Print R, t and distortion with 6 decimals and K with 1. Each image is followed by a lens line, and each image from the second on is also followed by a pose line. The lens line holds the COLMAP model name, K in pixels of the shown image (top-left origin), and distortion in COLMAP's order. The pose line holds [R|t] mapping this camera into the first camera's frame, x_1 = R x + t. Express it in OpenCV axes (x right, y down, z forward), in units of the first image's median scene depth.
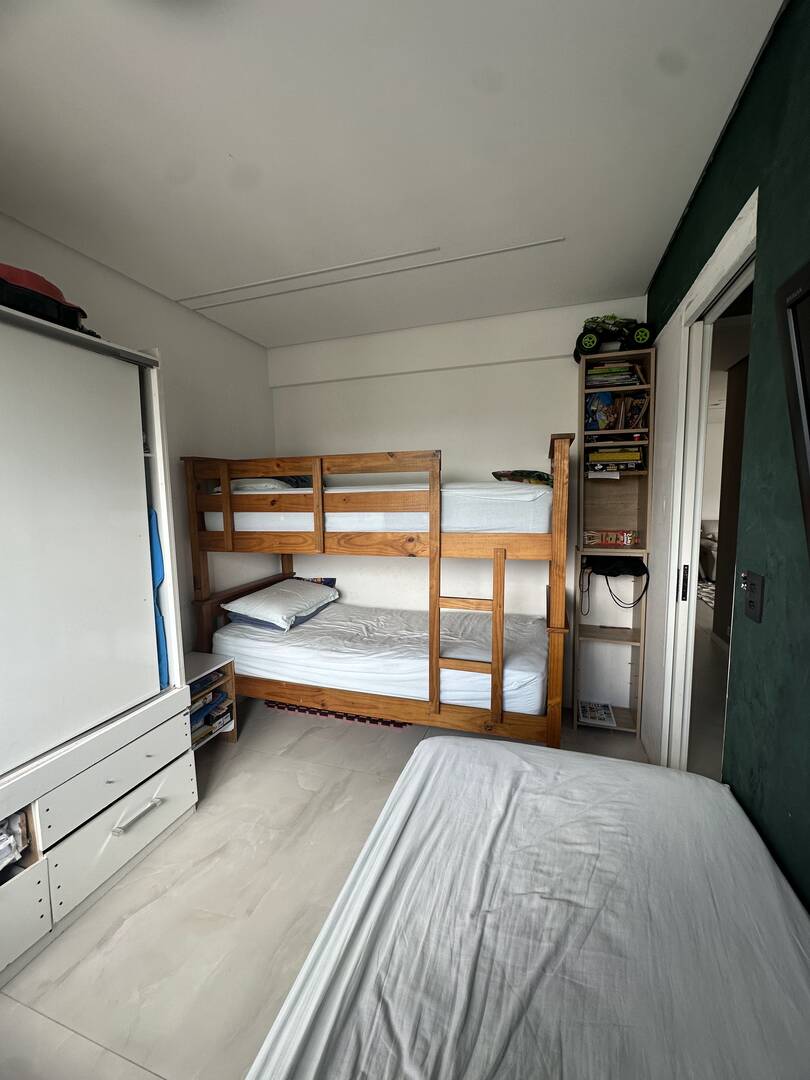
lens RADIAL K [[430.5, 0, 405.8], [0, 430.5, 537.9], [0, 0, 1]] dist [-0.003926, 0.000926]
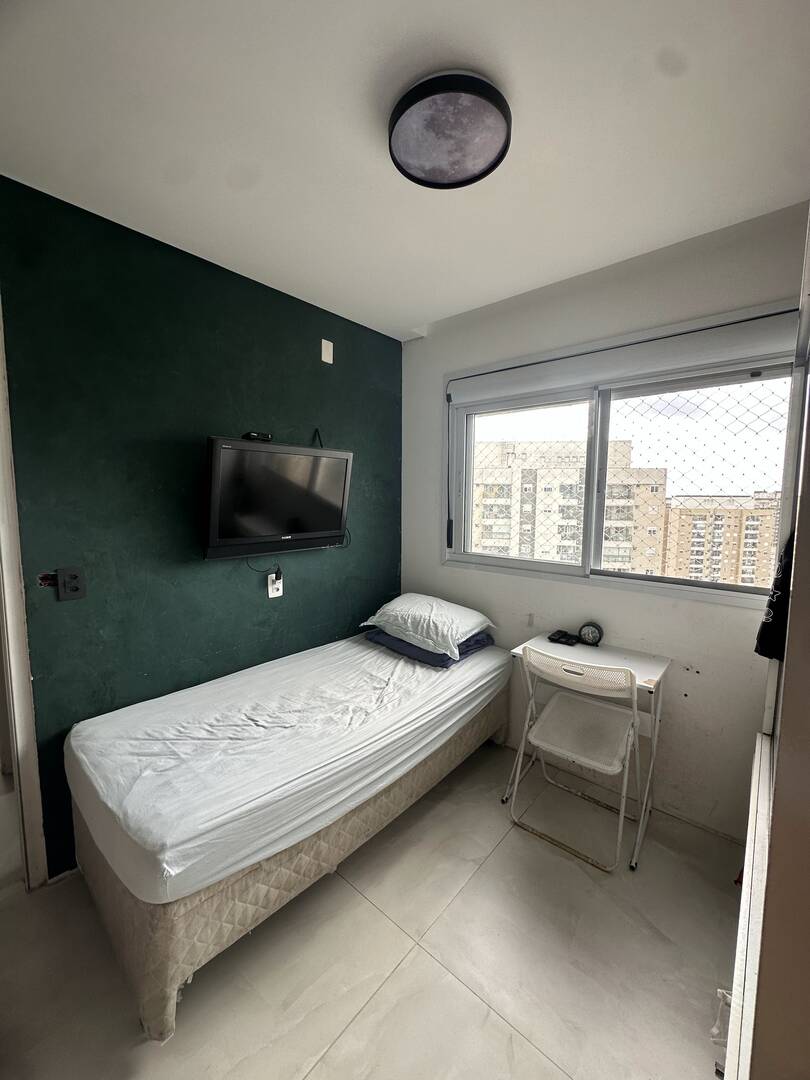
lens RADIAL K [[430.5, 0, 403.9], [0, 430.5, 540.6], [0, 0, 1]] dist [-0.003926, 0.000926]
pose [[-0.922903, -0.029549, 0.383897, -0.663877], [0.045878, 0.981508, 0.185843, -0.185235], [-0.382289, 0.189127, -0.904481, 1.553673]]
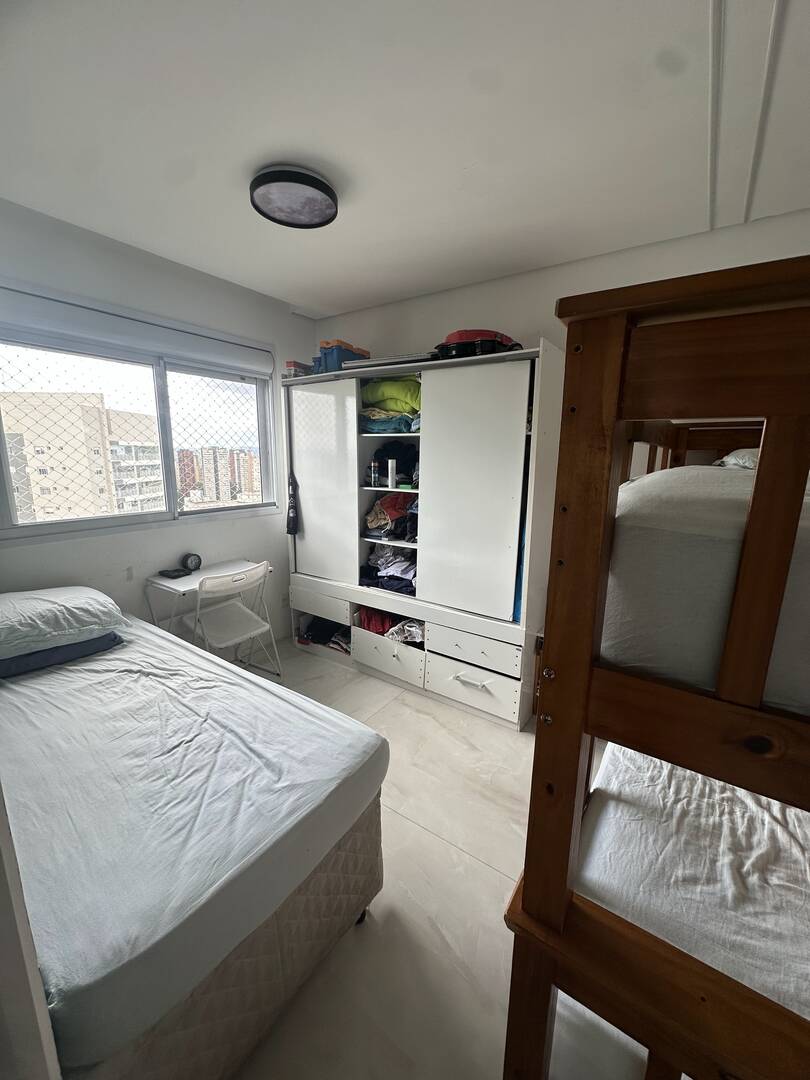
lens RADIAL K [[430.5, 0, 403.8], [0, 430.5, 539.9], [0, 0, 1]] dist [-0.003926, 0.000926]
pose [[-0.285334, 0.203914, -0.936485, 0.928750], [-0.104017, 0.964745, 0.241760, -0.210430], [0.952767, 0.166393, -0.254064, 1.351010]]
